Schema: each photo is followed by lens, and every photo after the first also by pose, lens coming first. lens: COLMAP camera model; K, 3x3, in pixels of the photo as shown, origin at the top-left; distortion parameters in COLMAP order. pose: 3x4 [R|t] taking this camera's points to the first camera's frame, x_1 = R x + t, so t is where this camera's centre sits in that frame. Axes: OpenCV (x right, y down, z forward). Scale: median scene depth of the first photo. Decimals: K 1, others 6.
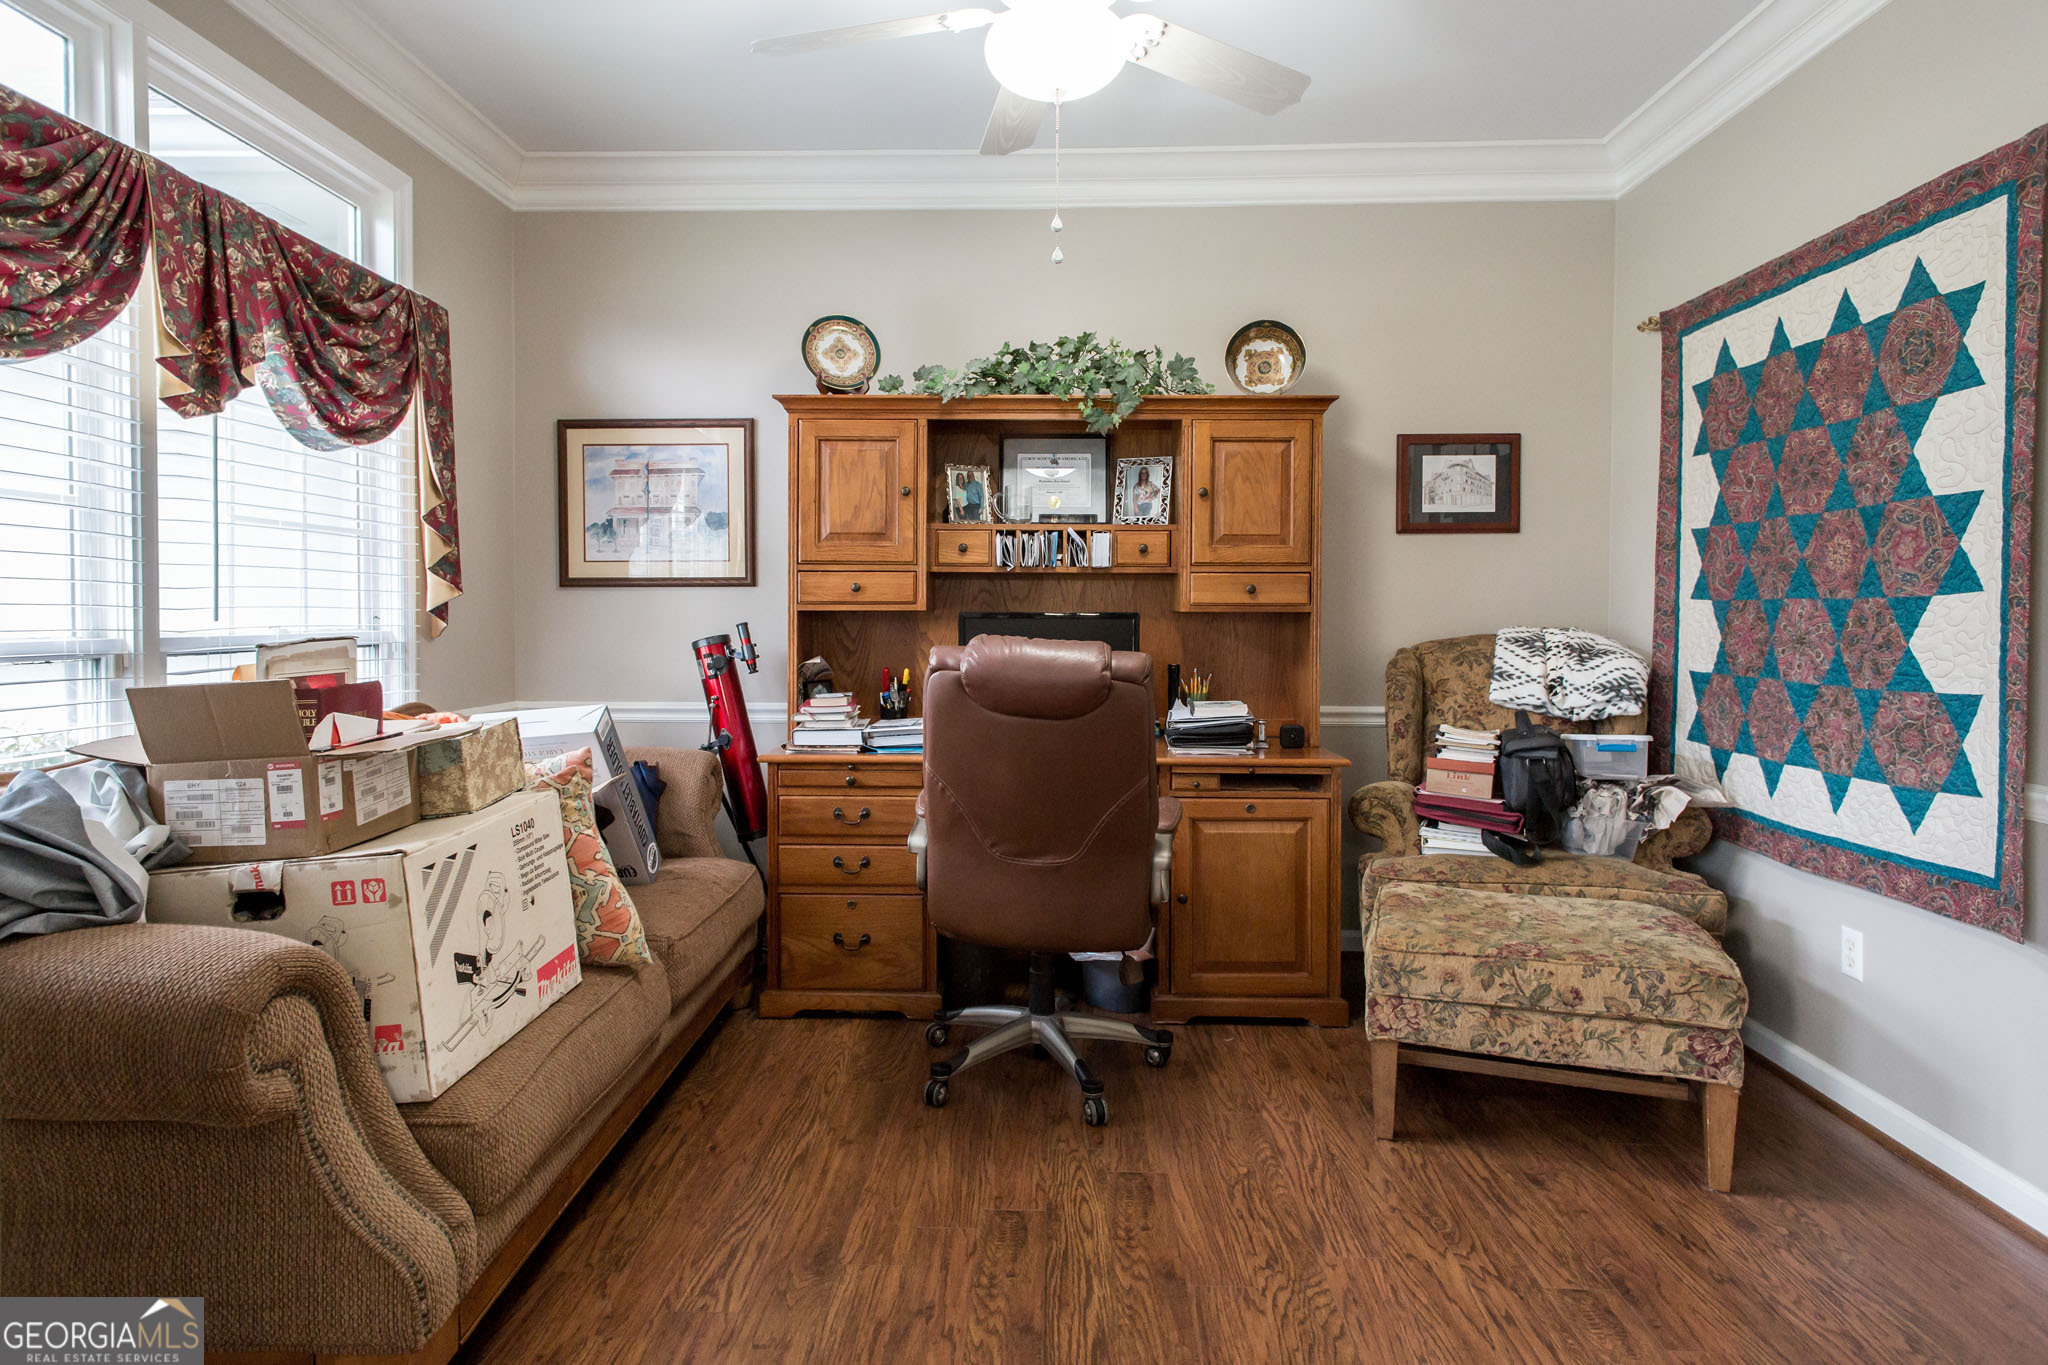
lens RADIAL K [[1164.9, 0, 1016.7], [0, 1164.9, 644.7], [0, 0, 1]] dist [0.004578, 0.000745]
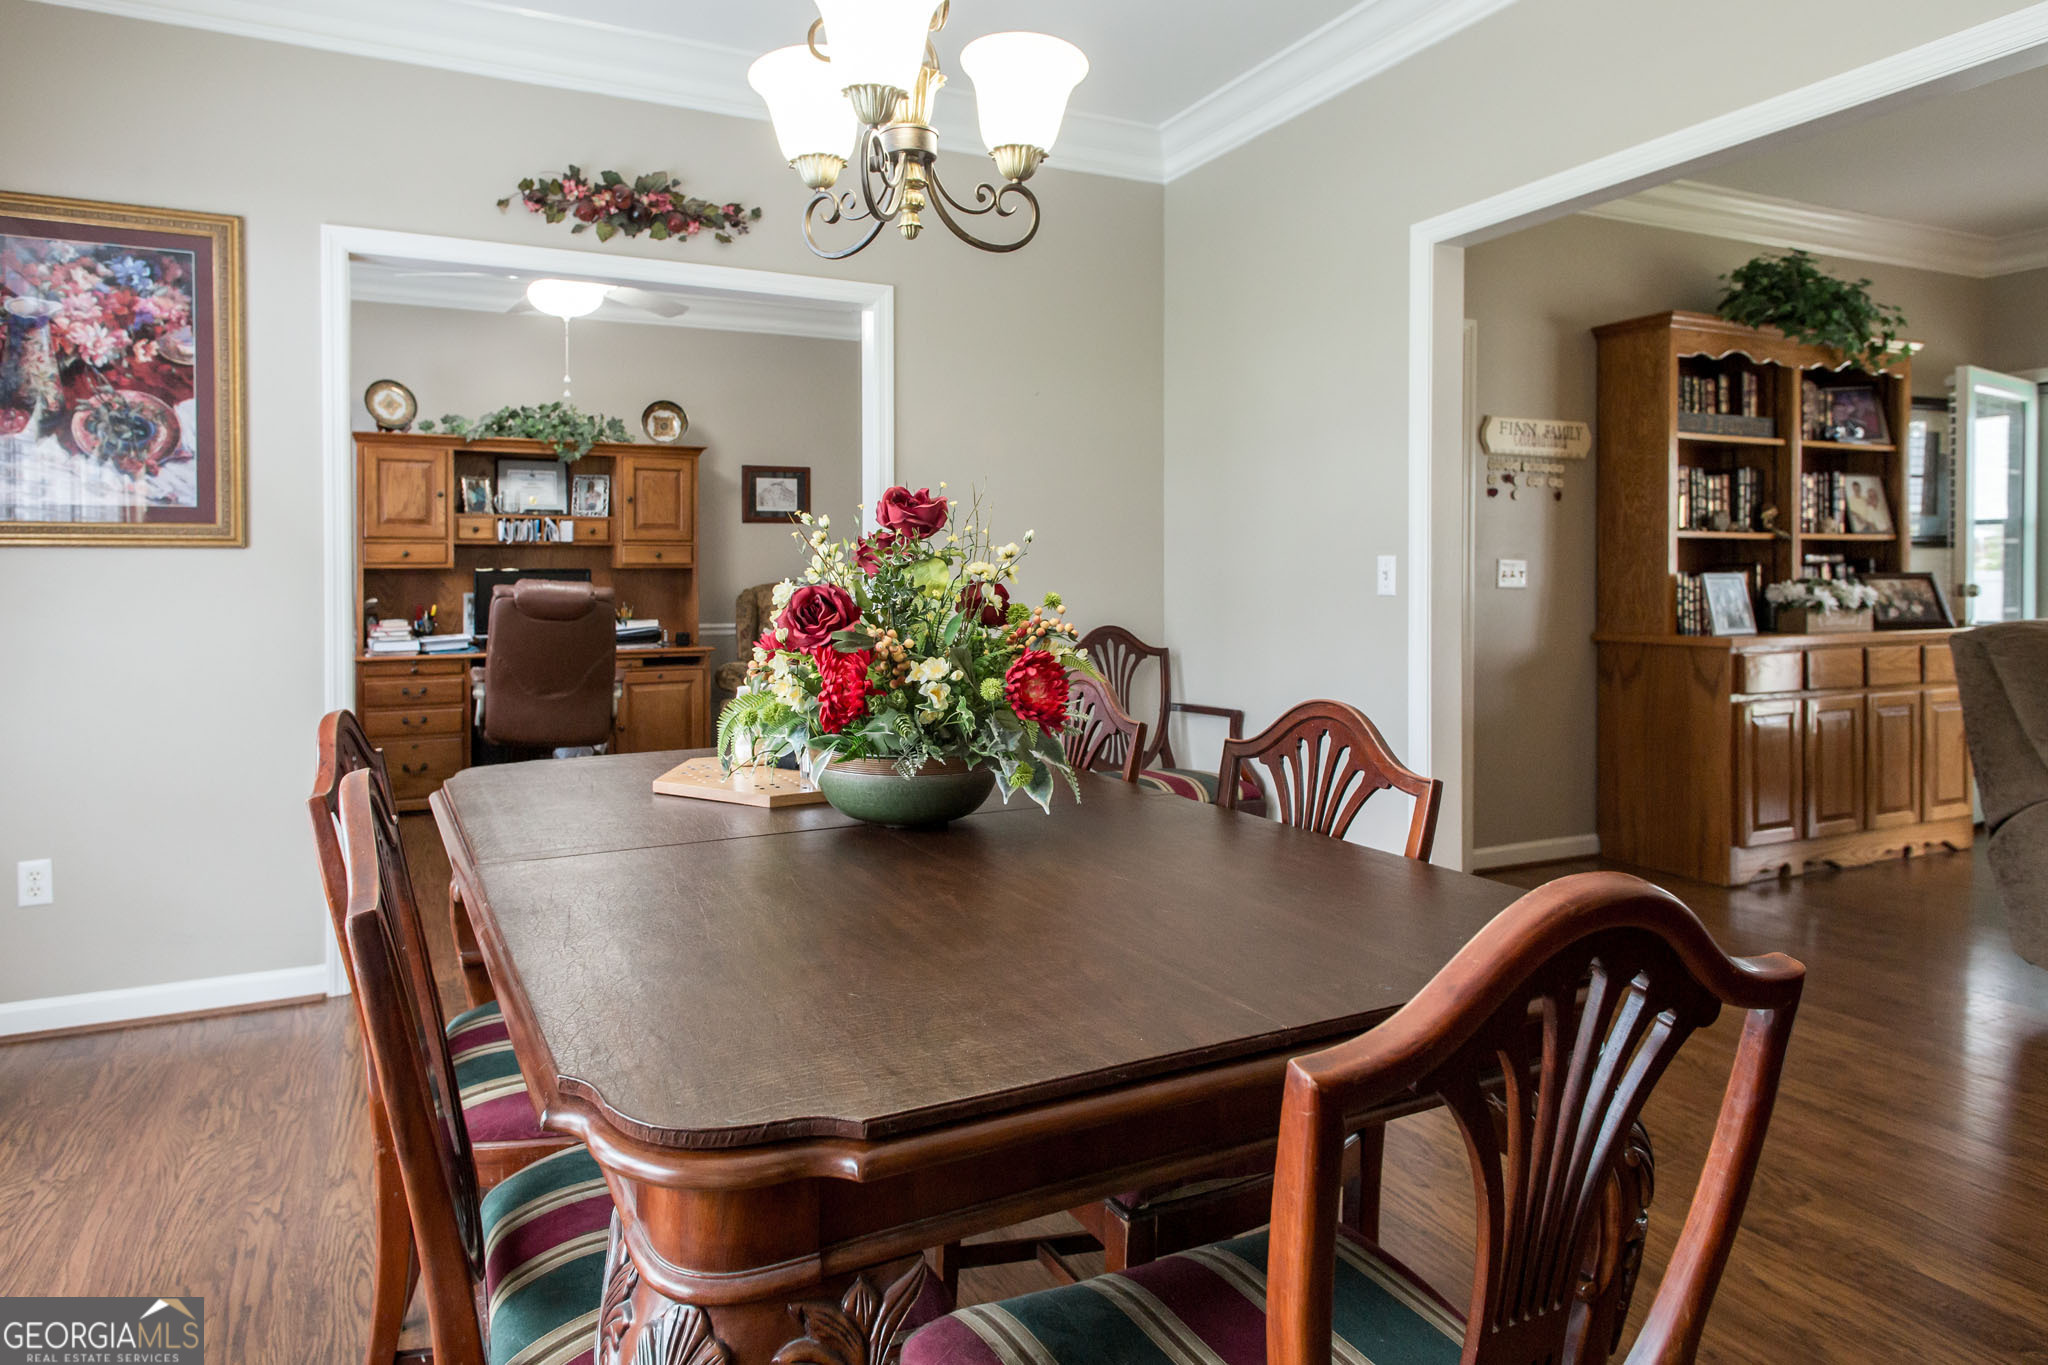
lens RADIAL K [[1221.0, 0, 1010.2], [0, 1221.0, 560.9], [0, 0, 1]] dist [0.004917, 0.000024]
pose [[0.877689, -0.000770, 0.479230, -0.211395], [0.018739, 0.999289, -0.032714, 0.030547], [-0.478864, 0.037693, 0.877080, -0.849655]]
